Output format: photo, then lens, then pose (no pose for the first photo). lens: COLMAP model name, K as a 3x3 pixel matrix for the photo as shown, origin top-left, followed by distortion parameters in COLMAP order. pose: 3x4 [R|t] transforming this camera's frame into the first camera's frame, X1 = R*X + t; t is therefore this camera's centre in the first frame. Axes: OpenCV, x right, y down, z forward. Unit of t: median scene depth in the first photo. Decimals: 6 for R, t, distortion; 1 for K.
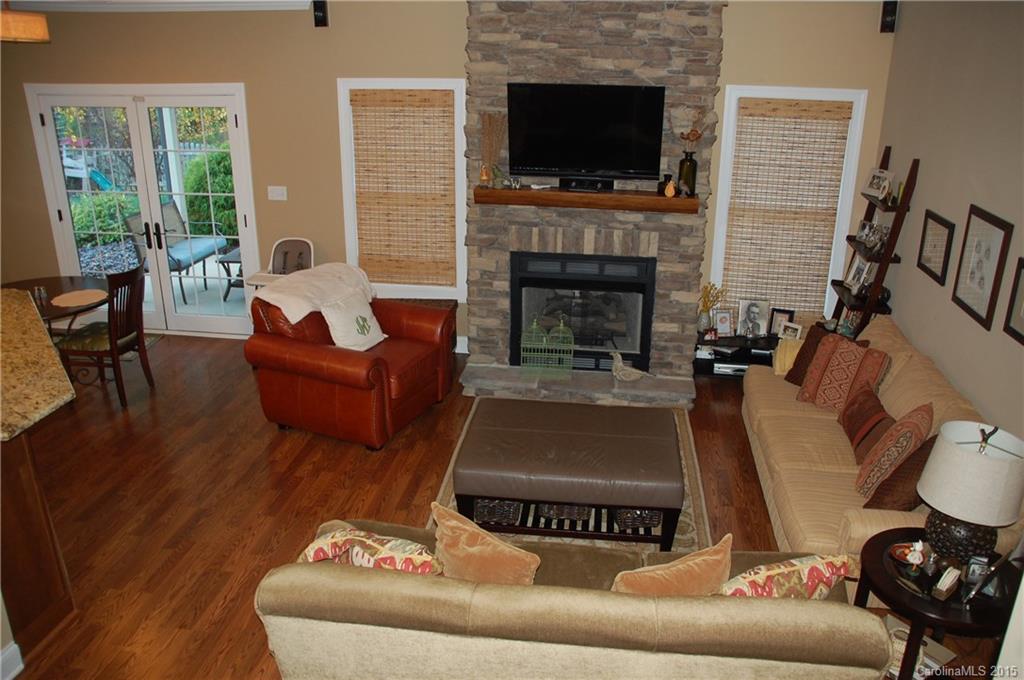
lens RADIAL K [[813.5, 0, 512.0], [0, 813.5, 340.0], [0, 0, 1]] dist [-0.168661, 0.162793]
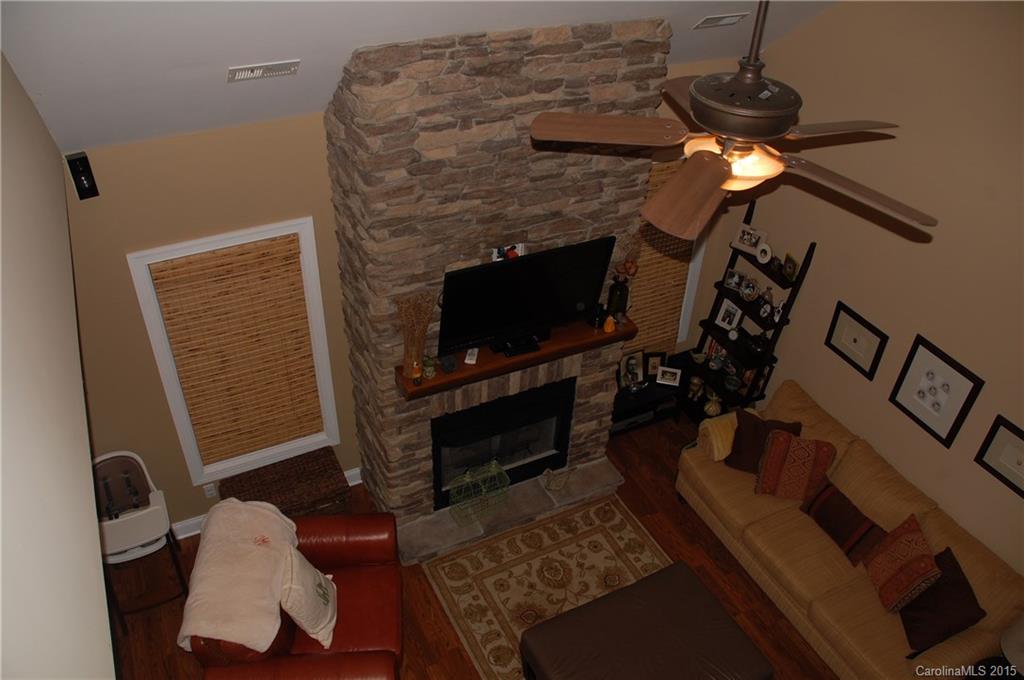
lens RADIAL K [[813.5, 0, 512.0], [0, 813.5, 340.0], [0, 0, 1]] dist [-0.168661, 0.162793]
pose [[0.820855, -0.327049, 0.468226, -0.312375], [0.169928, 0.922539, 0.346477, -0.476452], [-0.545272, -0.204843, 0.812846, 0.279958]]
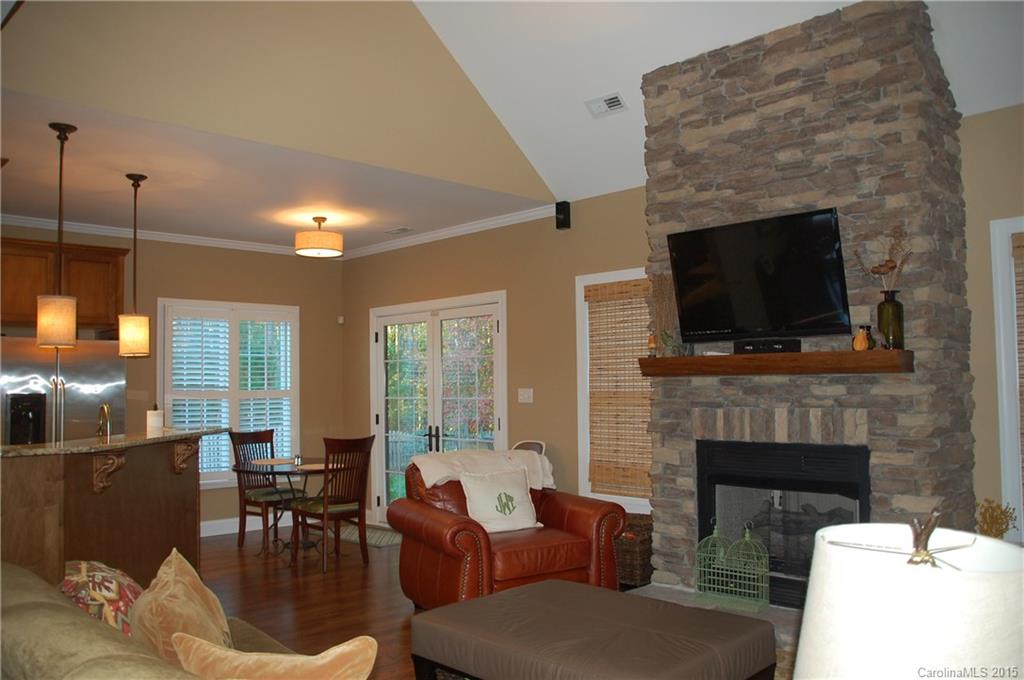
lens RADIAL K [[813.5, 0, 512.0], [0, 813.5, 340.0], [0, 0, 1]] dist [-0.168661, 0.162793]
pose [[0.793686, -0.051670, -0.606129, 0.355817], [-0.194891, 0.922271, -0.333818, 0.106878], [0.576263, 0.383076, 0.721924, 0.273860]]
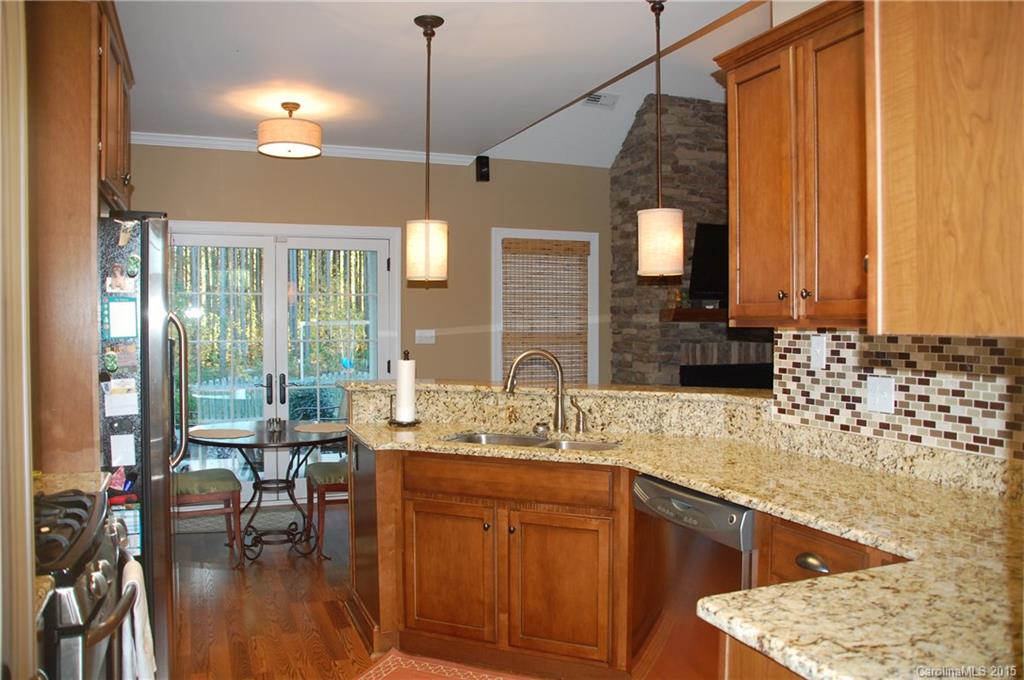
lens RADIAL K [[813.5, 0, 512.0], [0, 813.5, 340.0], [0, 0, 1]] dist [-0.168661, 0.162793]
pose [[0.864338, -0.017598, 0.502604, -0.821745], [0.182507, 0.942233, -0.280870, 0.144305], [-0.468628, 0.334495, 0.817619, 0.141840]]
